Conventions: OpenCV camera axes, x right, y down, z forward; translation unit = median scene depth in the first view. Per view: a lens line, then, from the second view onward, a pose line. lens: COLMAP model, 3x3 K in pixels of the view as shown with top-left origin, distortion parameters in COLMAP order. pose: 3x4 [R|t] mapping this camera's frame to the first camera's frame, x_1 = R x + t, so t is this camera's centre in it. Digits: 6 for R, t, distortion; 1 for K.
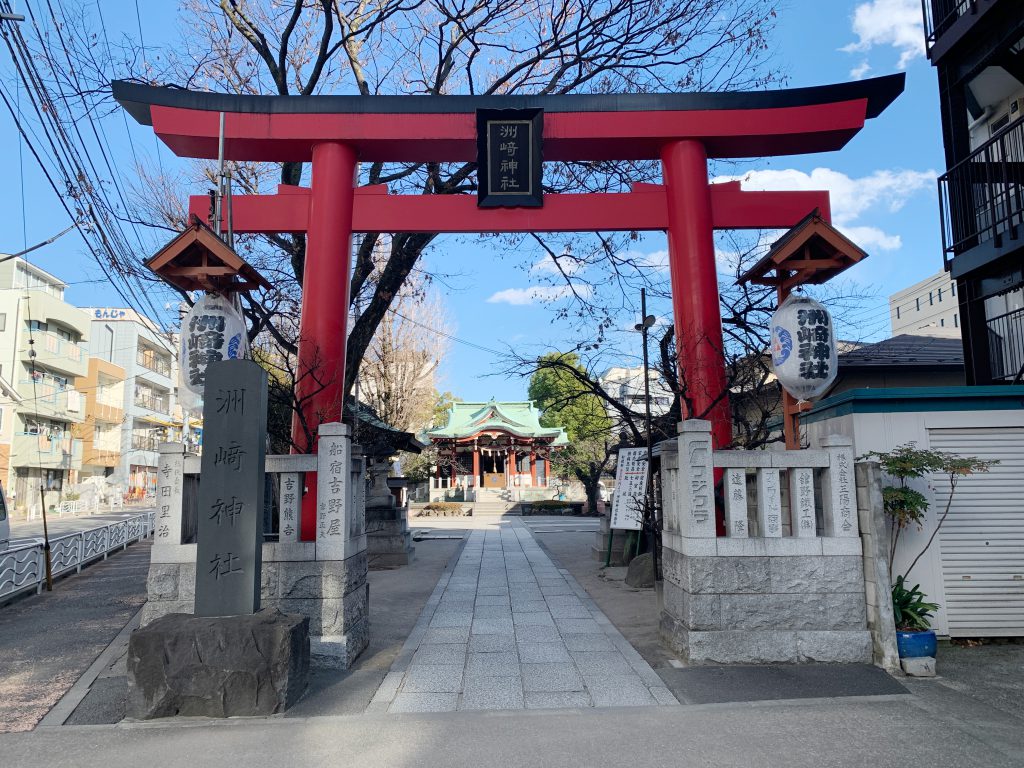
lens RADIAL K [[793.4, 0, 512.3], [0, 793.4, 386.2], [0, 0, 1]] dist [-0.003501, -0.002335]
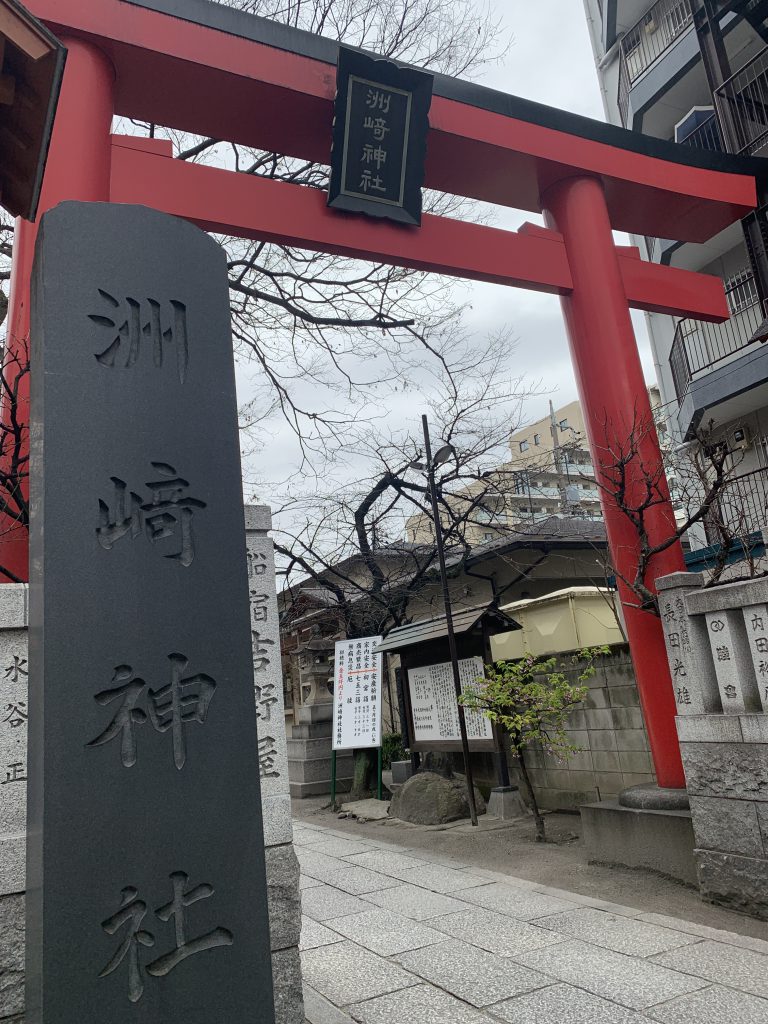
lens RADIAL K [[793.4, 0, 382.3], [0, 793.4, 506.9], [0, 0, 1]] dist [-0.003501, -0.002335]
pose [[0.898065, 0.029754, 0.438856, -0.171025], [0.030019, 0.991237, -0.128637, 0.052657], [-0.438838, 0.128698, 0.889302, 0.300421]]
